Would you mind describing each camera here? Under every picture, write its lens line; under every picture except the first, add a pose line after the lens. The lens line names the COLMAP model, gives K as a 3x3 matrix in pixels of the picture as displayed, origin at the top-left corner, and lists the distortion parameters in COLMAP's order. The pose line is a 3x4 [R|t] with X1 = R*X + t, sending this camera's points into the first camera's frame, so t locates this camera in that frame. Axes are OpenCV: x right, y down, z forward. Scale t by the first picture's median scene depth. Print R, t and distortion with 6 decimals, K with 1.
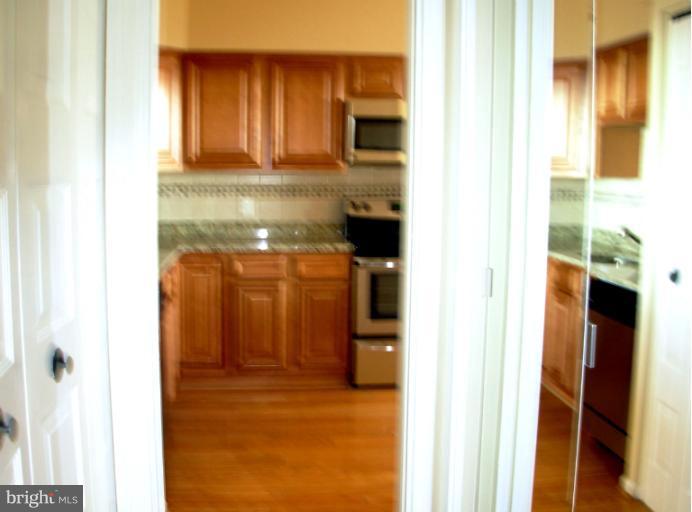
lens RADIAL K [[771.7, 0, 346.0], [0, 771.7, 256.0], [0, 0, 1]] dist [-0.199942, 0.039040]
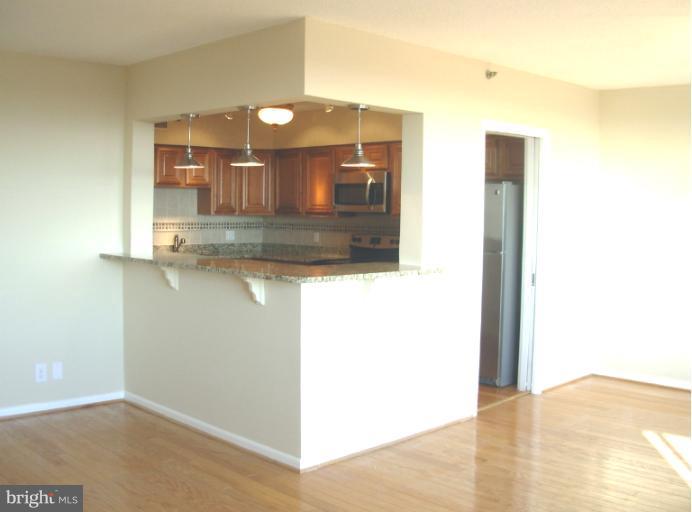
lens RADIAL K [[771.7, 0, 346.0], [0, 771.7, 256.0], [0, 0, 1]] dist [-0.199942, 0.039040]
pose [[0.597390, 0.049693, -0.800410, 1.363449], [-0.097367, 0.995189, -0.010885, -0.011765], [0.796018, 0.084436, 0.599354, 0.040697]]
